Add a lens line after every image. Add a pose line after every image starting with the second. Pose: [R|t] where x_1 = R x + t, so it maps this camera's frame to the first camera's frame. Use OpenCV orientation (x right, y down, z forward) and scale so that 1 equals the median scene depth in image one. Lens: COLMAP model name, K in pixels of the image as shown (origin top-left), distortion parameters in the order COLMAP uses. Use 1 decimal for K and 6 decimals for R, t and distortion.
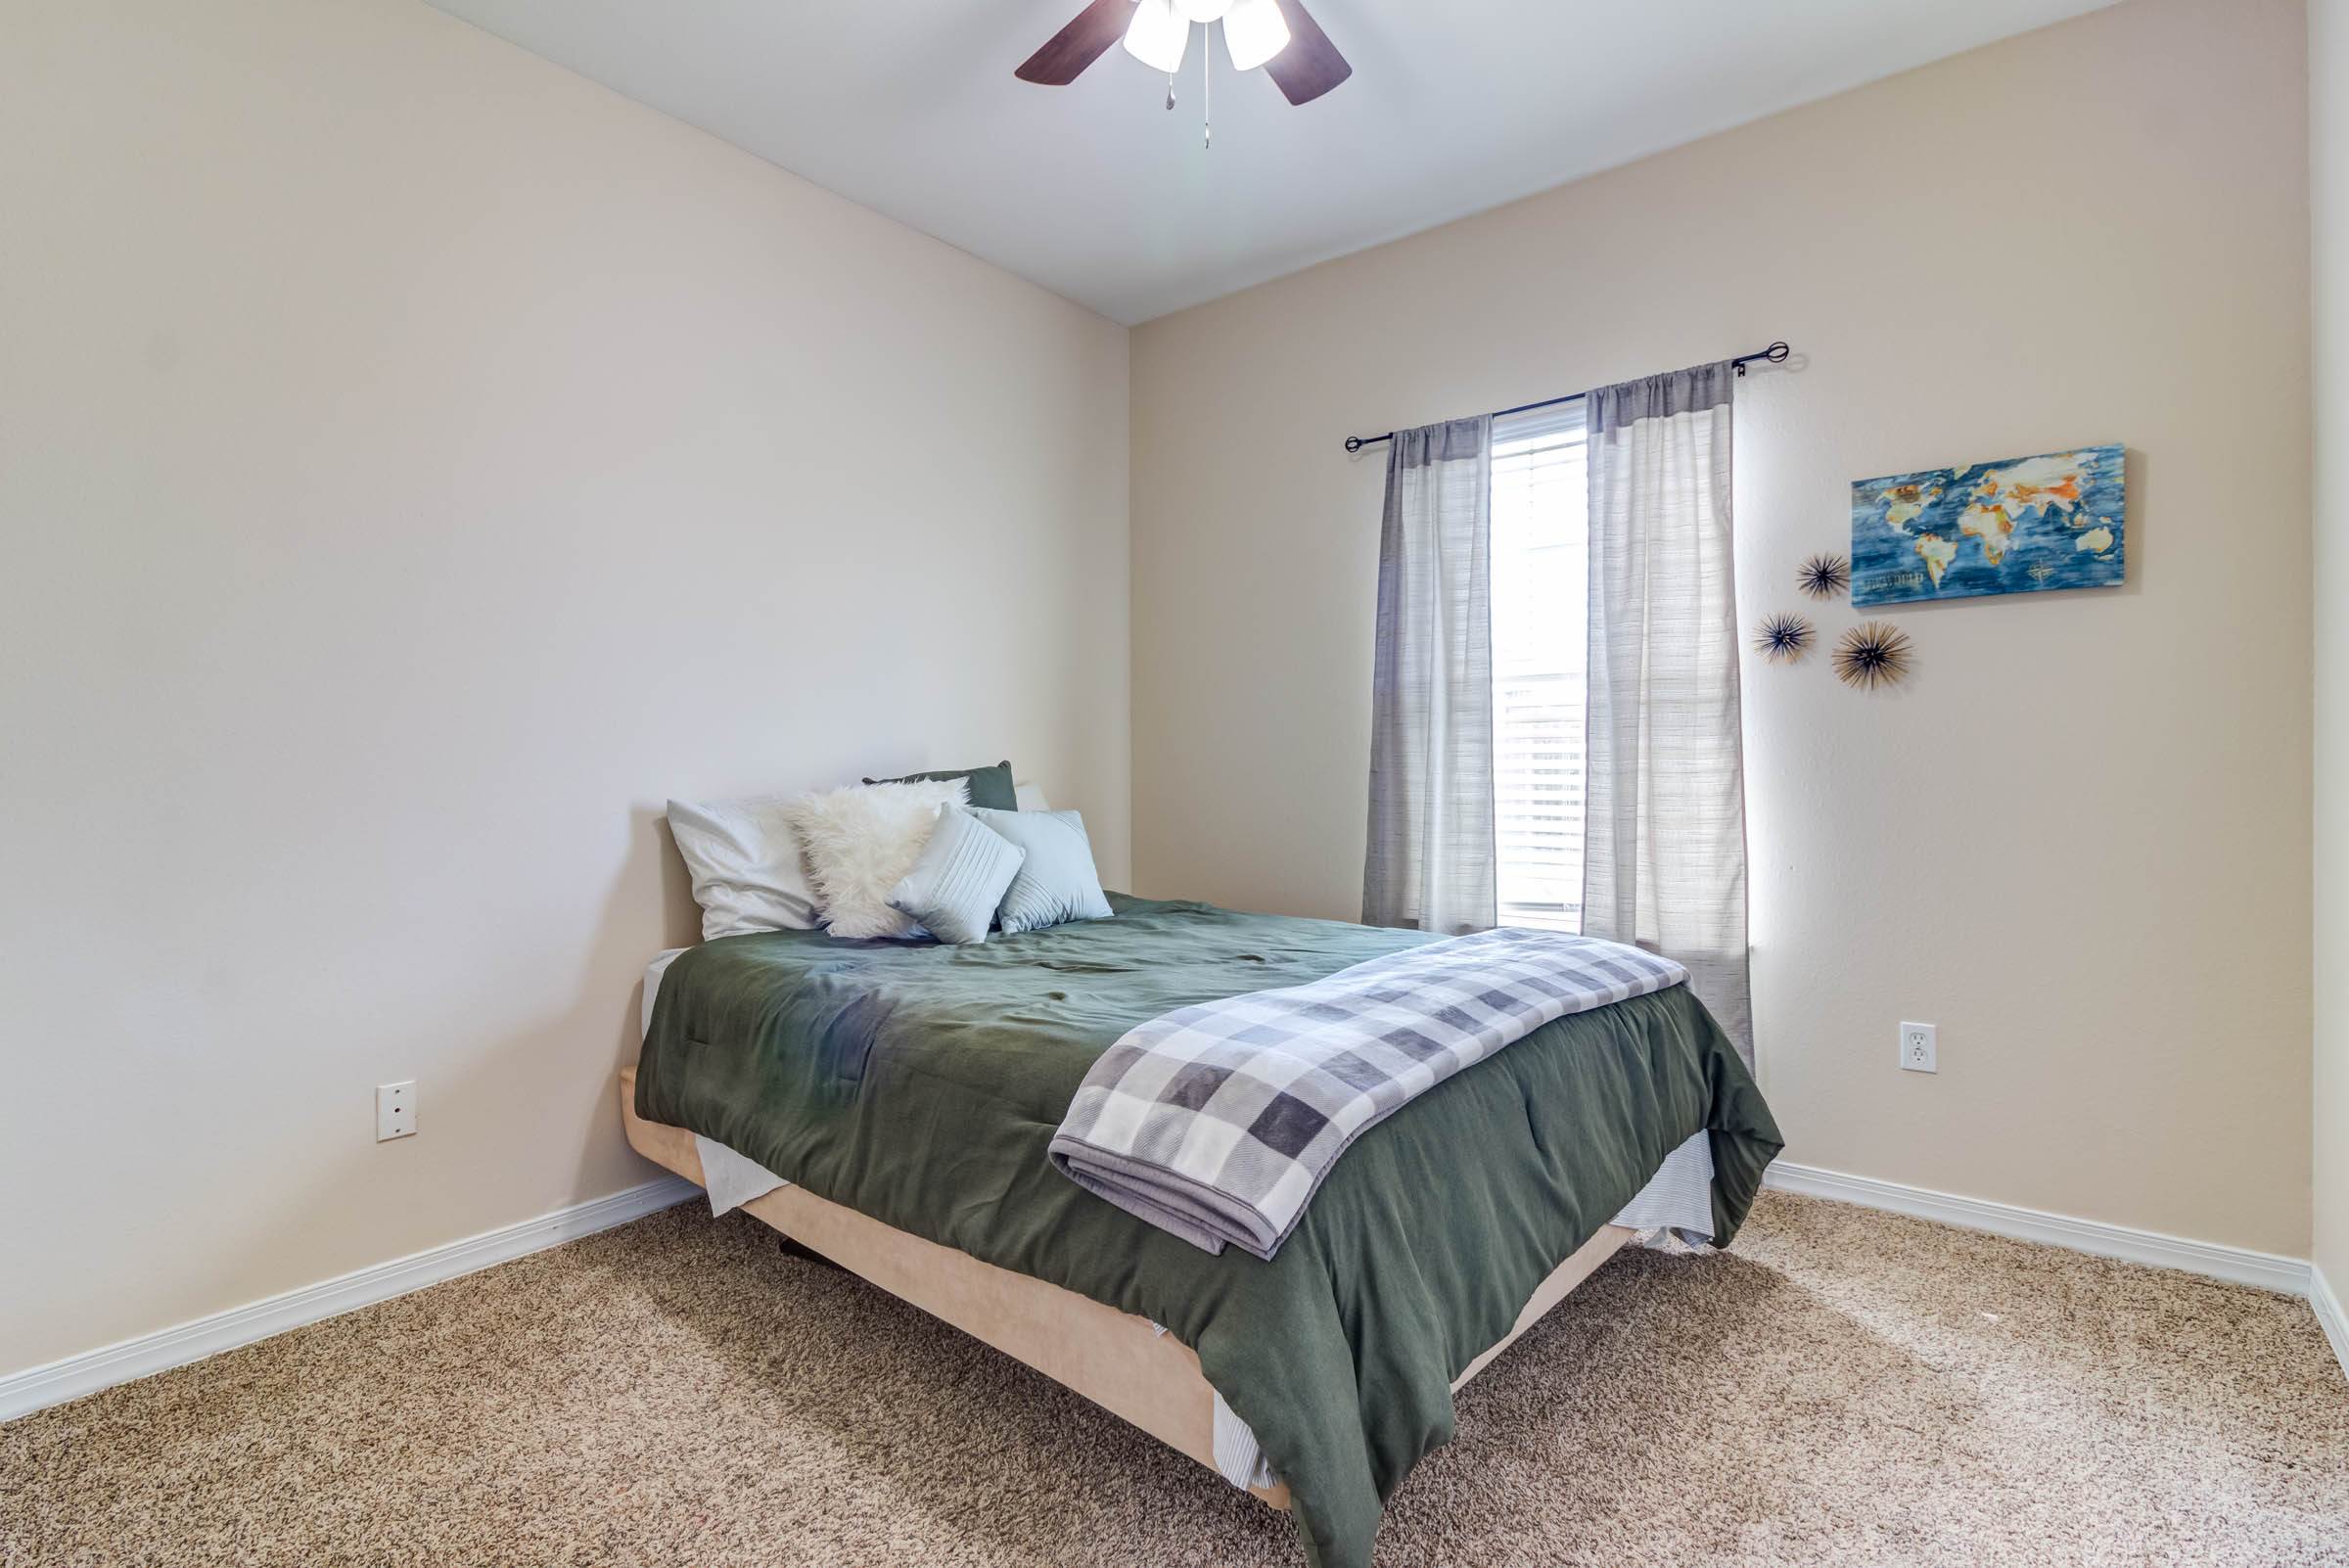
lens RADIAL K [[1120.5, 0, 1174.9], [0, 1120.5, 781.0], [0, 0, 1]] dist [0.017084, -0.013721]
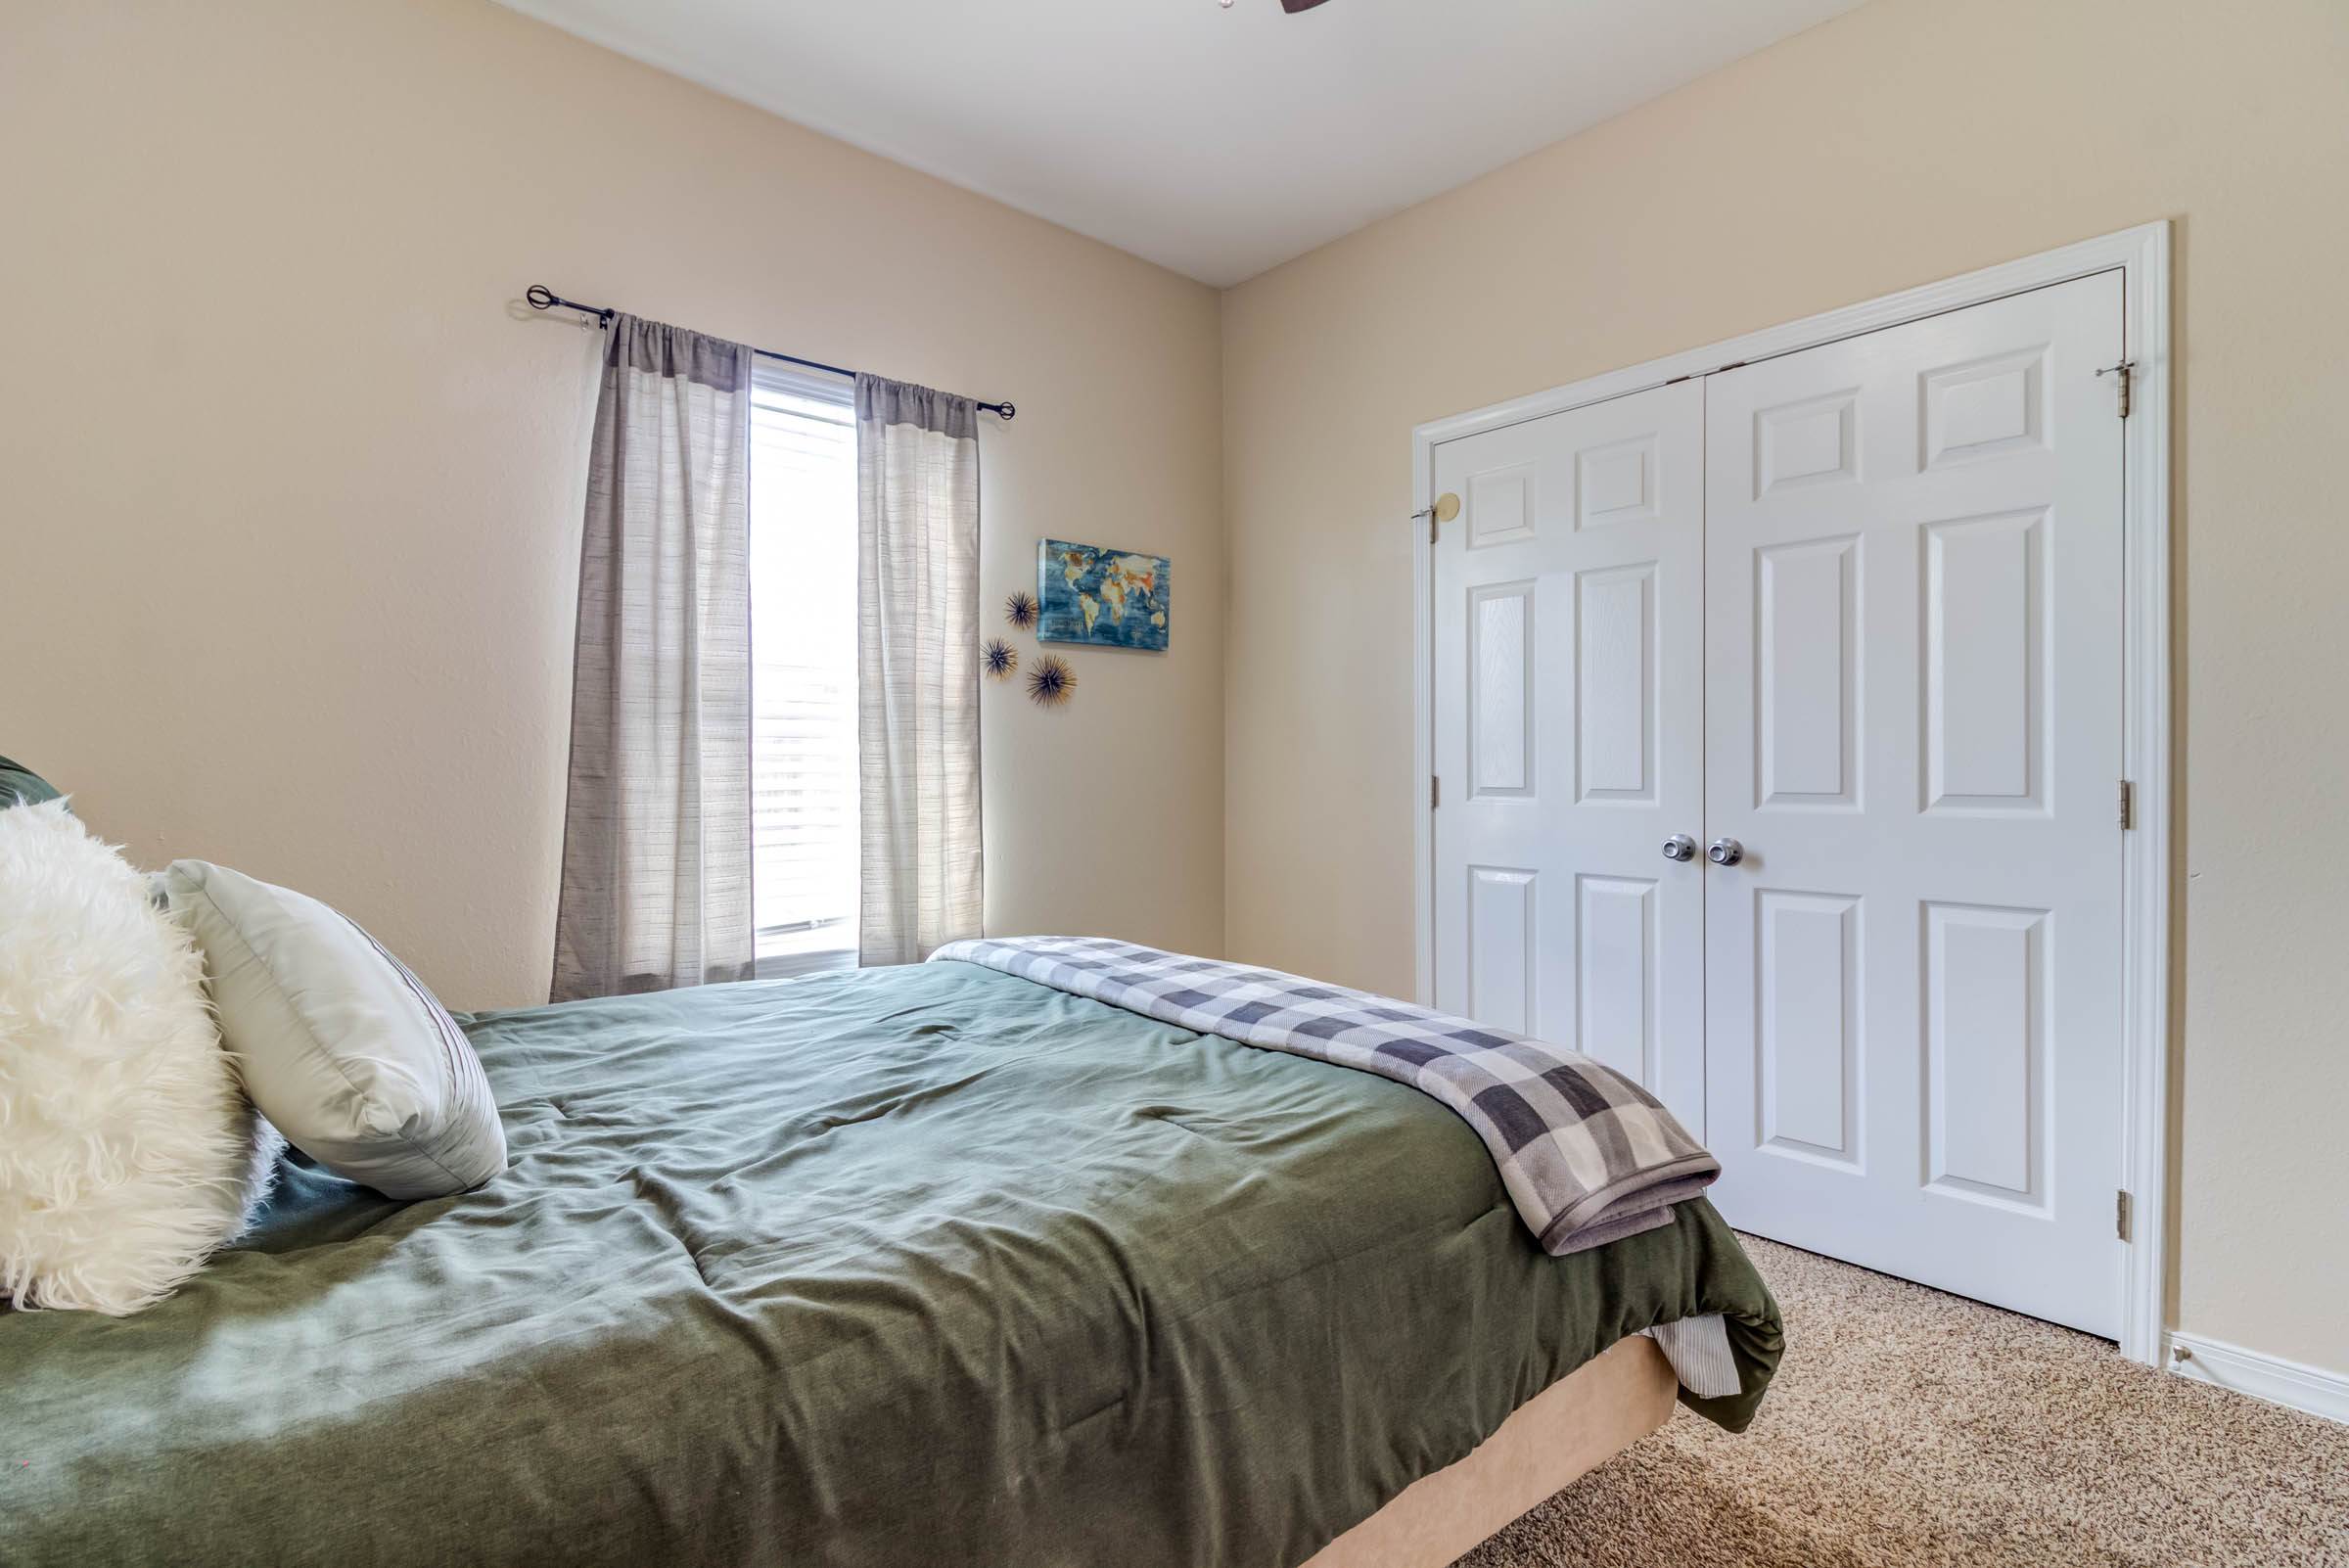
lens RADIAL K [[1120.5, 0, 1172.2], [0, 1120.5, 770.1], [0, 0, 1]] dist [0.017084, -0.013721]
pose [[0.163154, -0.005742, 0.986584, -0.591867], [0.010046, 0.999941, 0.004158, -0.016193], [-0.986549, 0.009233, 0.163202, 0.667223]]
